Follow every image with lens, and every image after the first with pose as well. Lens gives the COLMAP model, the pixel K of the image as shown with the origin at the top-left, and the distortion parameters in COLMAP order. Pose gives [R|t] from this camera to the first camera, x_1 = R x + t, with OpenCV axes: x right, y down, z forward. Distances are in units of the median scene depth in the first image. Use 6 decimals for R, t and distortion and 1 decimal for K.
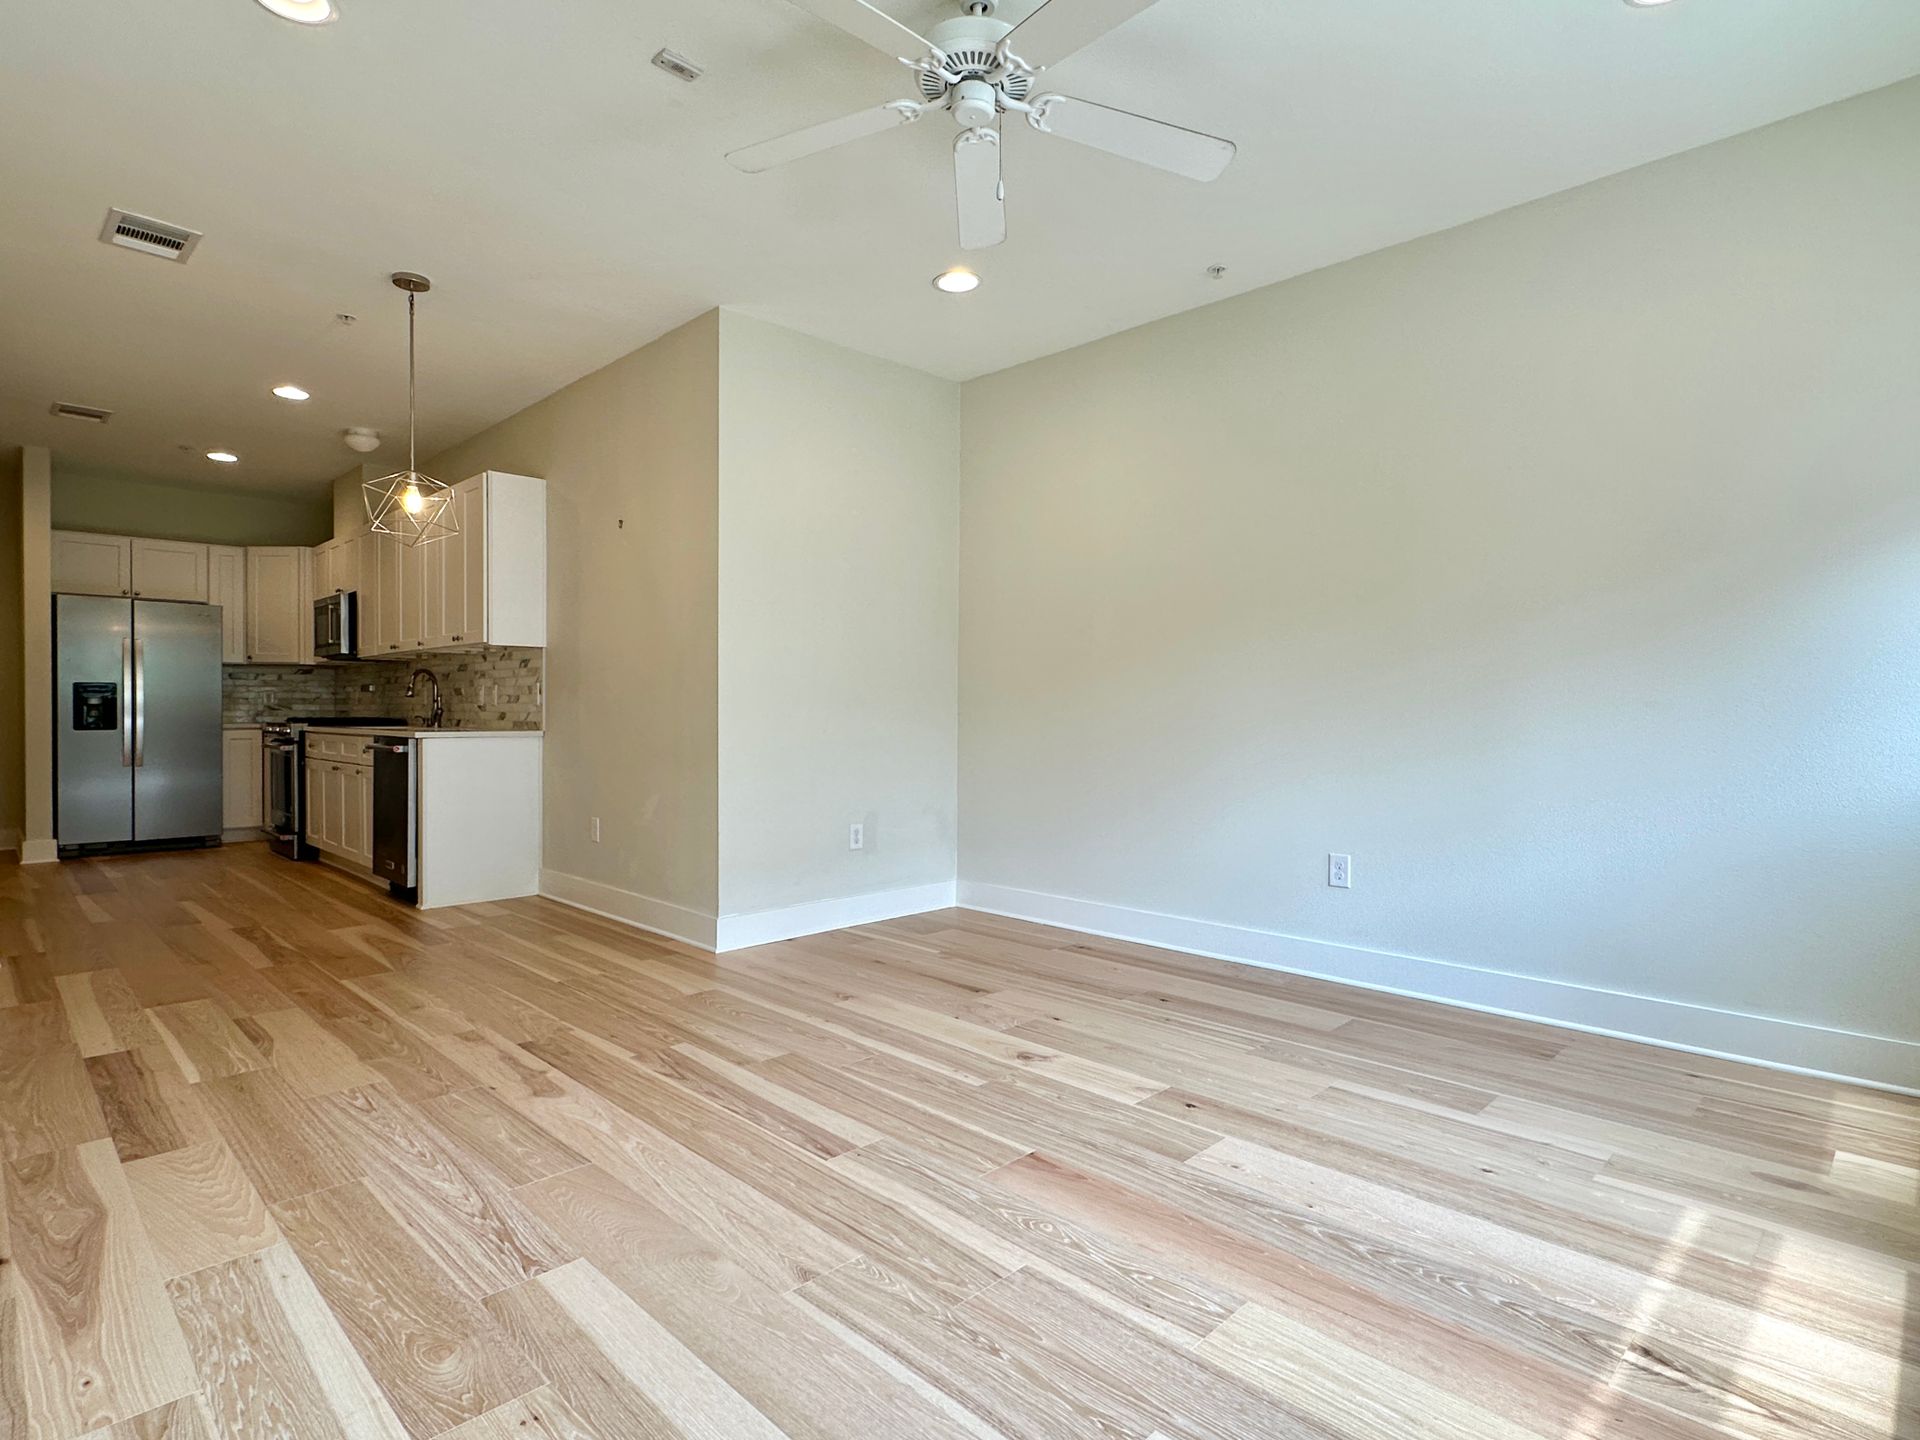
lens RADIAL K [[1008.1, 0, 960.0], [0, 1008.1, 720.0], [0, 0, 1]] dist [-0.002644, -0.000361]
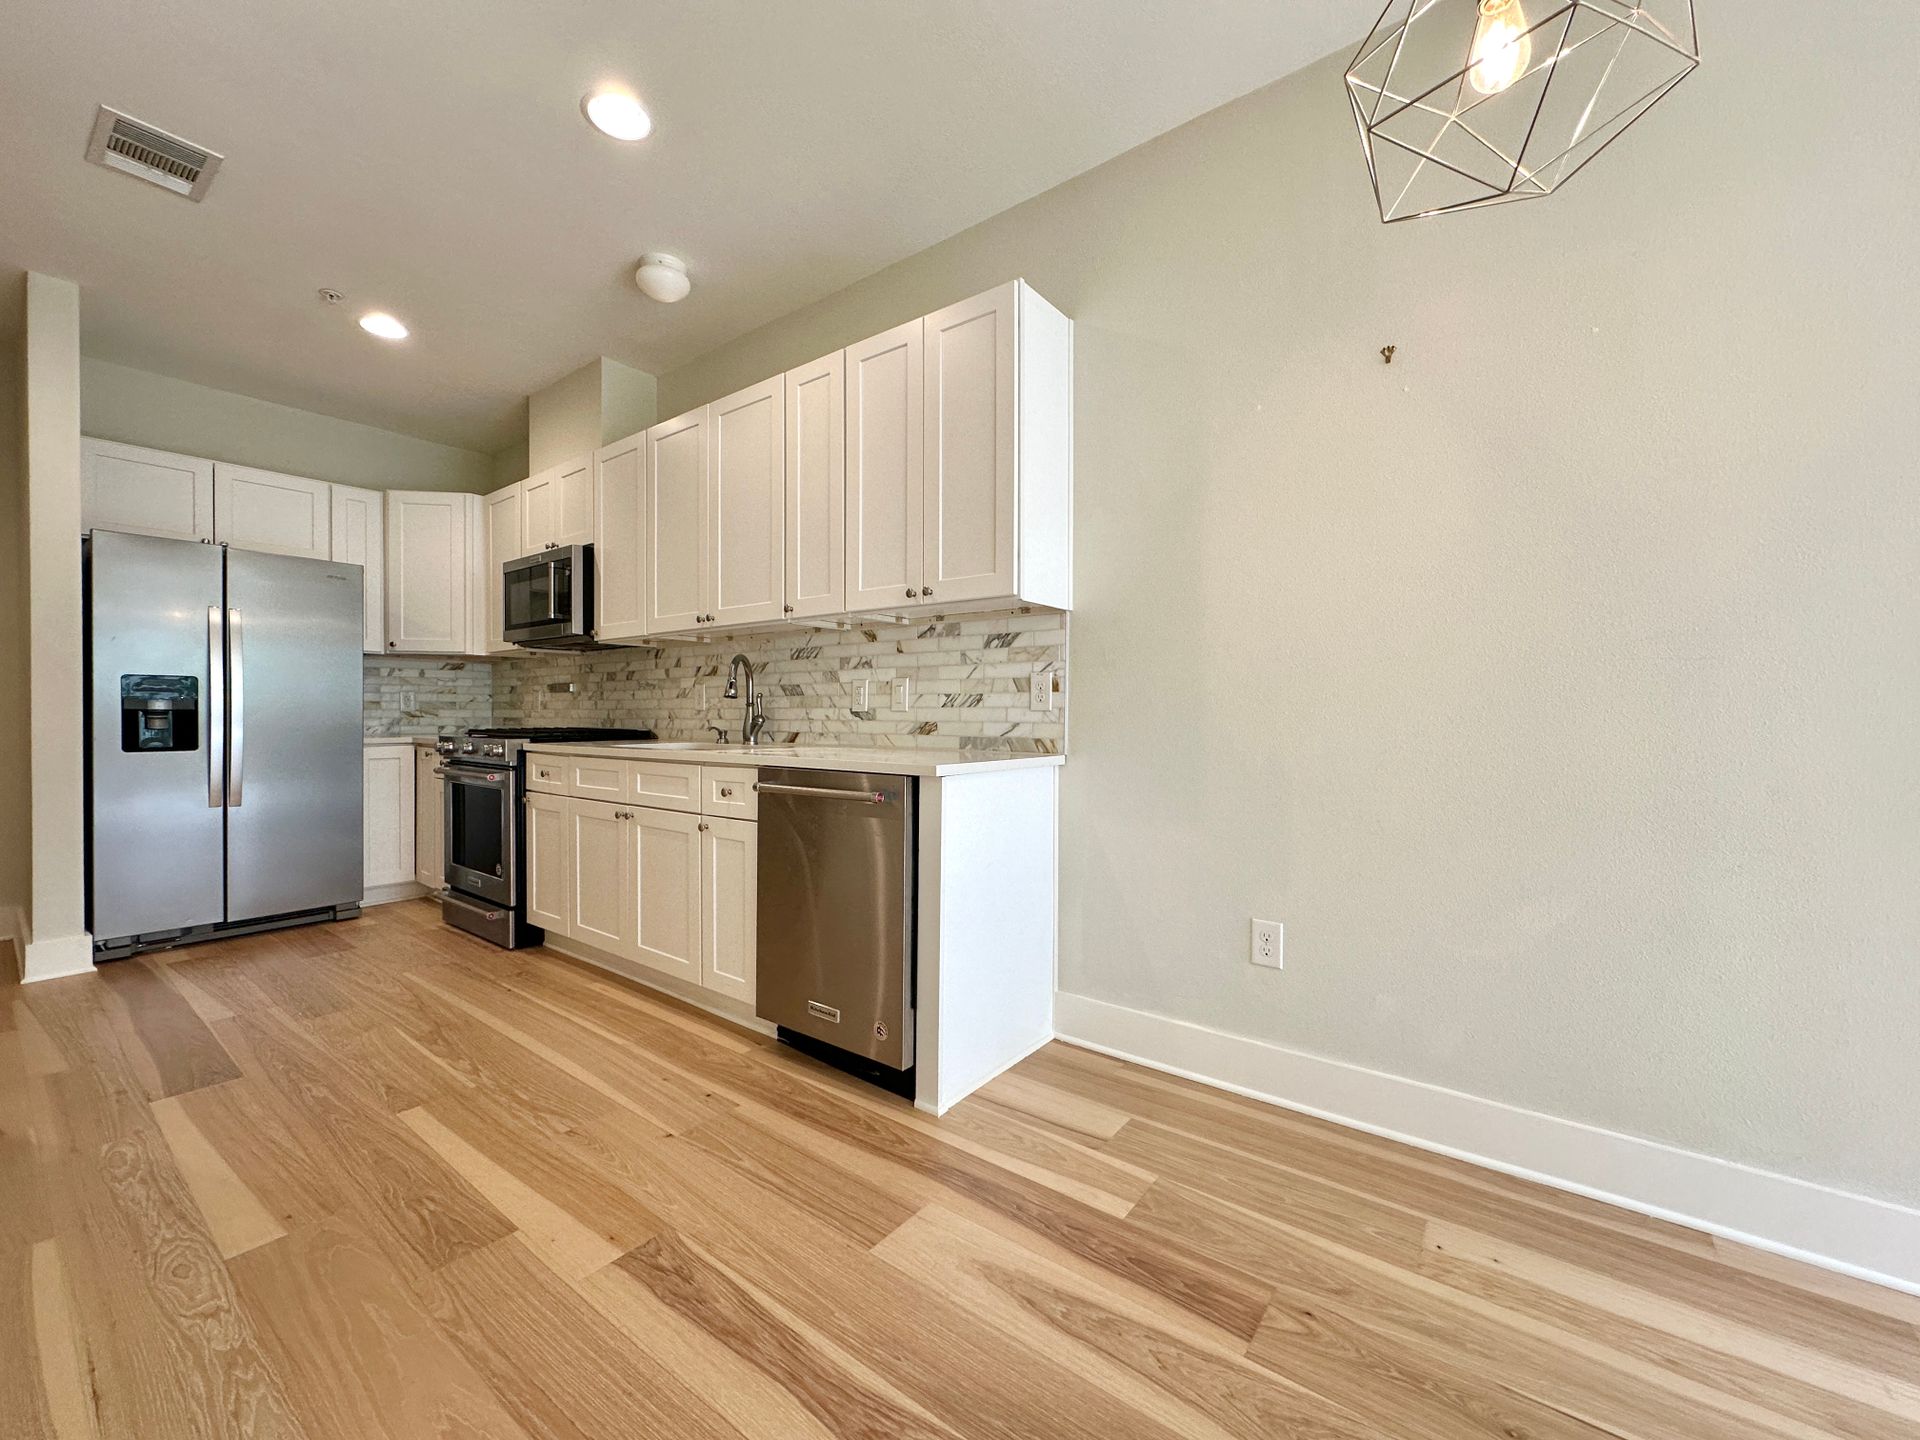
lens RADIAL K [[771.8, 0, 960.7], [0, 771.8, 715.2], [0, 0, 1]] dist [-0.002193, 0.000159]
pose [[0.991414, -0.002148, 0.130744, -0.424236], [0.003073, 0.999972, -0.006879, -0.007524], [-0.130726, 0.007221, 0.991392, 0.454496]]
